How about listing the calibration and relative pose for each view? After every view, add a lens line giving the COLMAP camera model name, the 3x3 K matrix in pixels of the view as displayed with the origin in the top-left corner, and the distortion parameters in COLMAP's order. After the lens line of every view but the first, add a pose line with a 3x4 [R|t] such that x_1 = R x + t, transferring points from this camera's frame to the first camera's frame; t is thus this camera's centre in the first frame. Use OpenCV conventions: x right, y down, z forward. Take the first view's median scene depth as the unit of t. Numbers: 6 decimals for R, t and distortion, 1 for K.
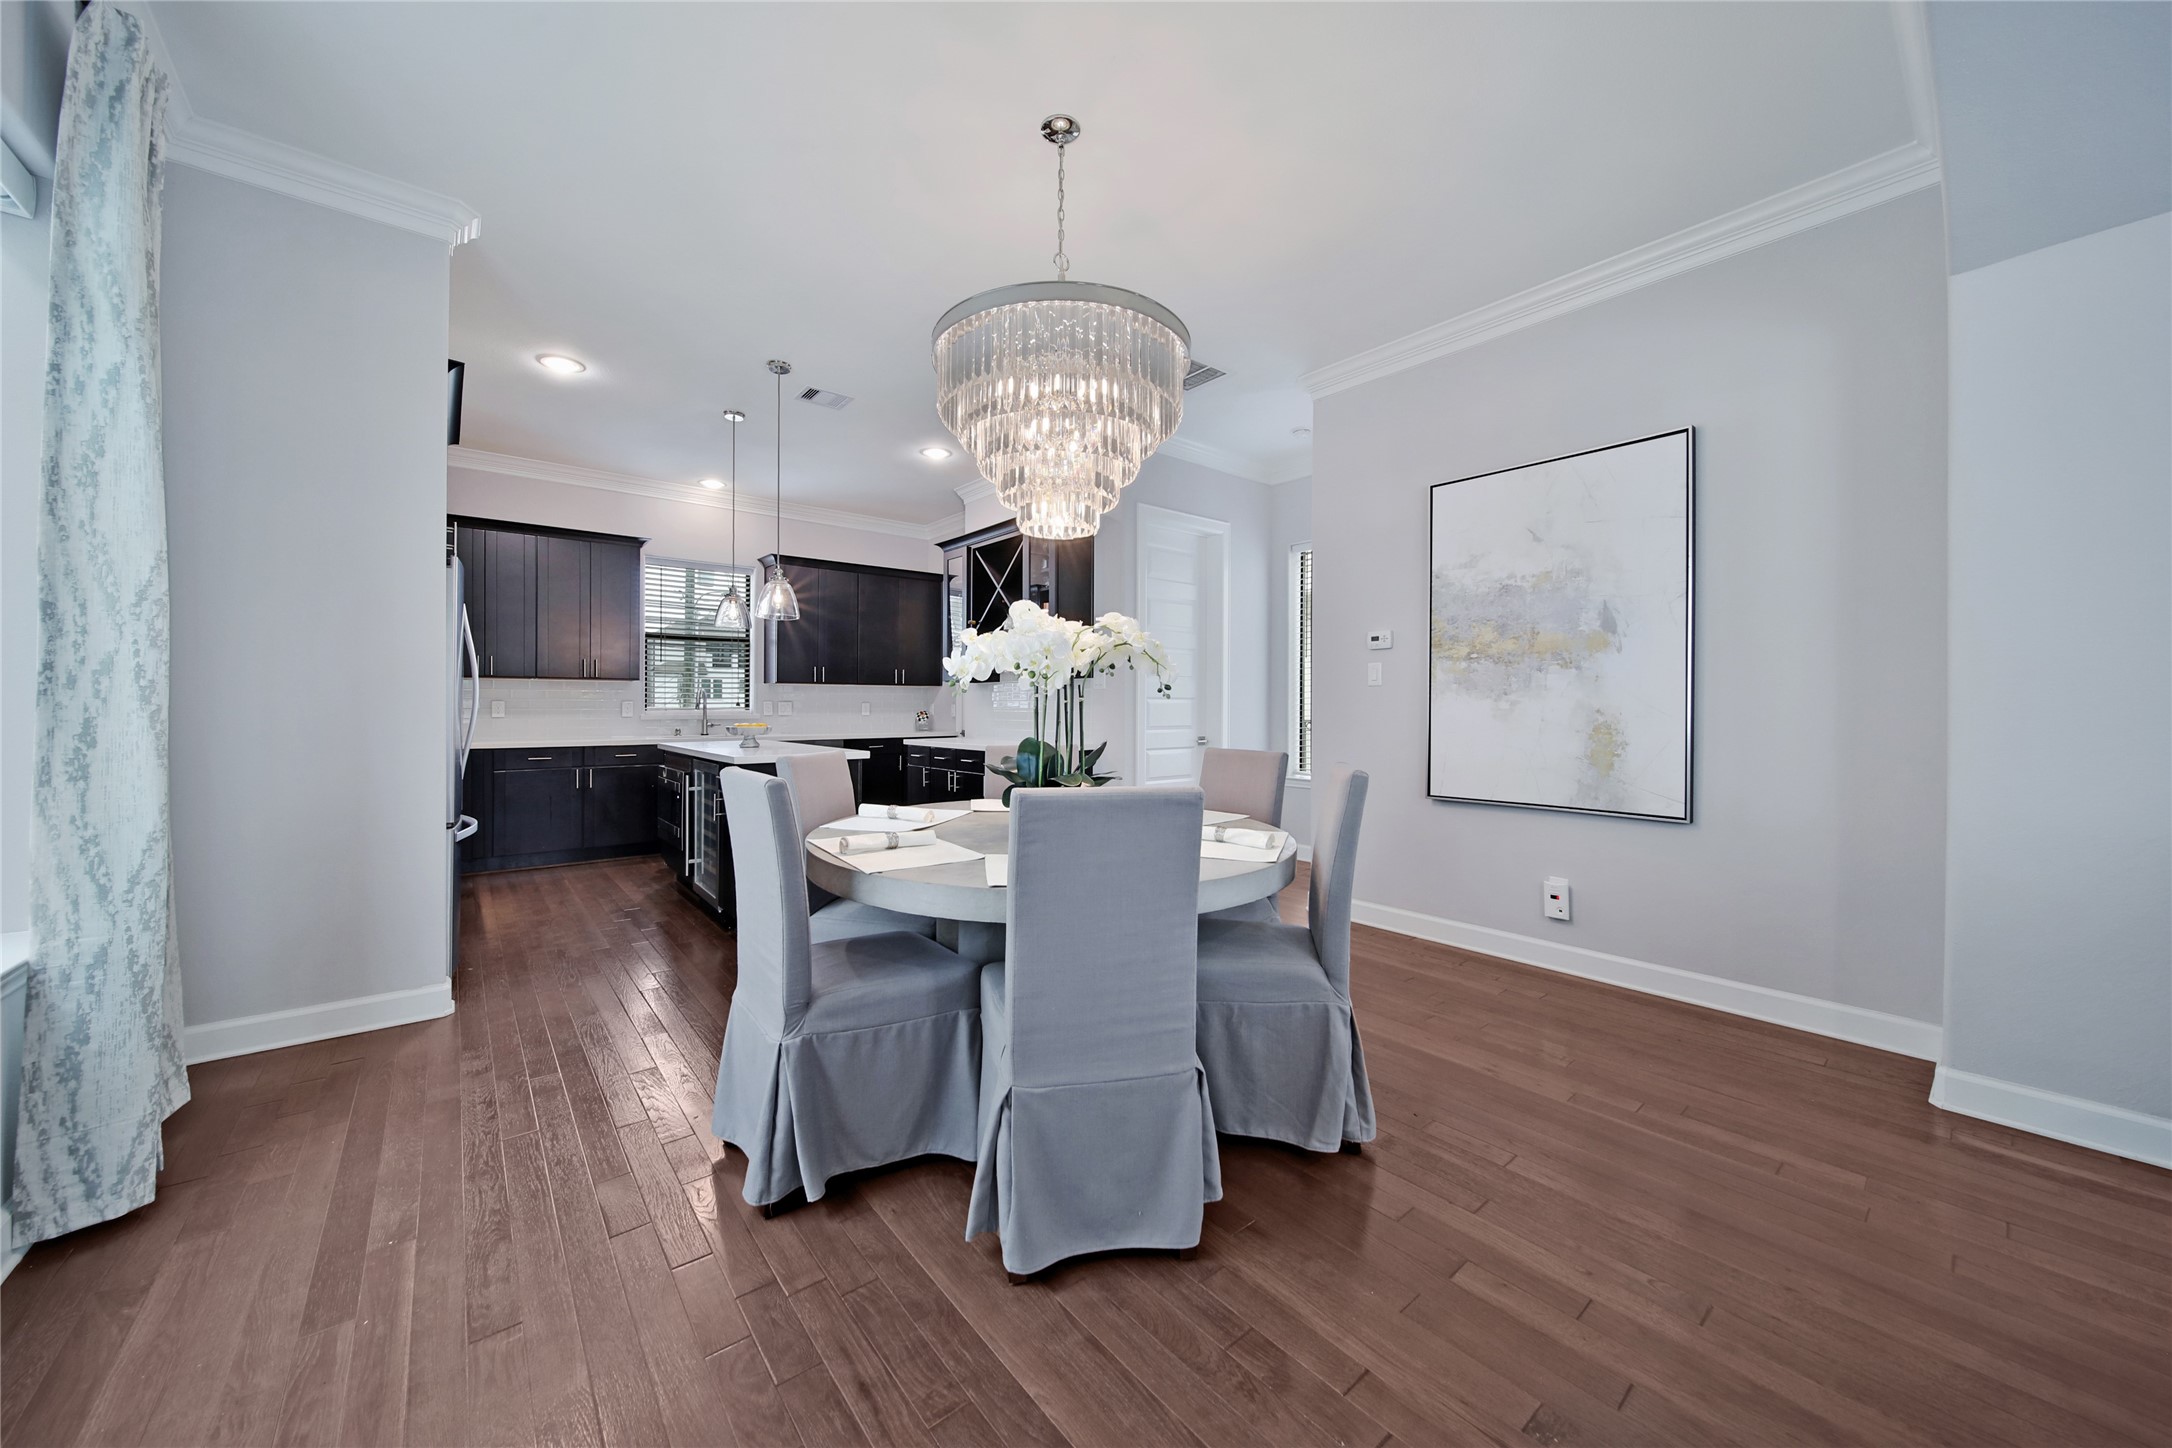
lens RADIAL K [[784.9, 0, 1067.6], [0, 784.9, 702.2], [0, 0, 1]] dist [0.001365, 0.000008]
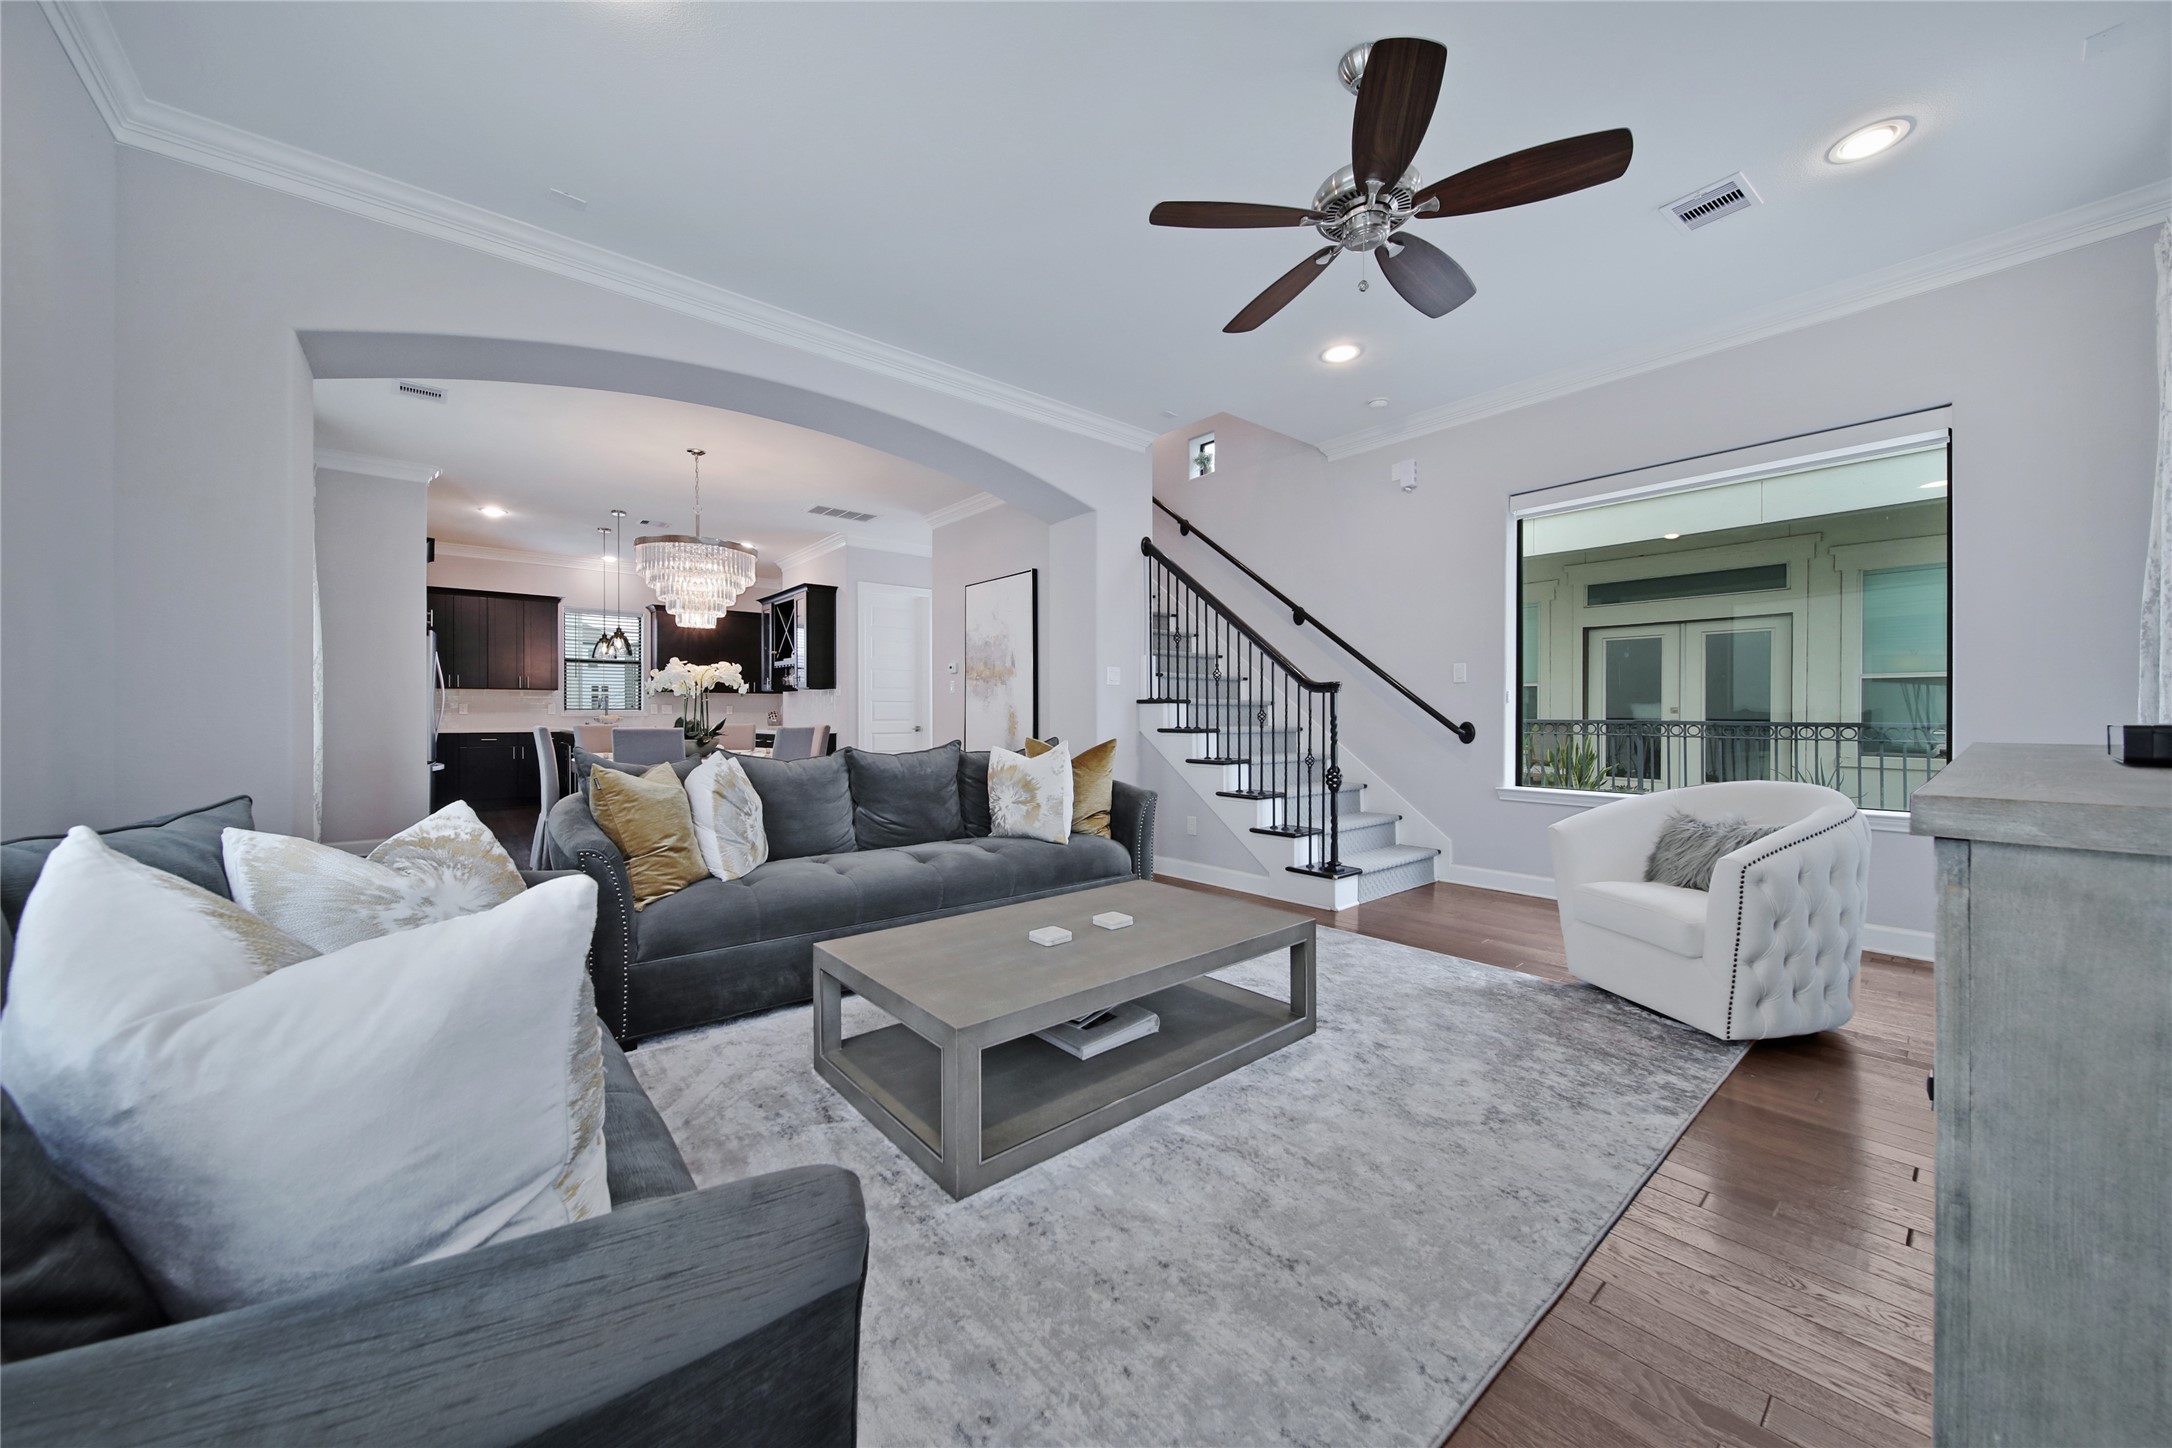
lens RADIAL K [[784.9, 0, 1067.6], [0, 784.9, 702.2], [0, 0, 1]] dist [0.001365, 0.000008]
pose [[0.999876, -0.009571, 0.012509, 0.602689], [0.009566, 0.999954, 0.000466, 0.001397], [-0.012512, -0.000347, 0.999922, -0.755852]]
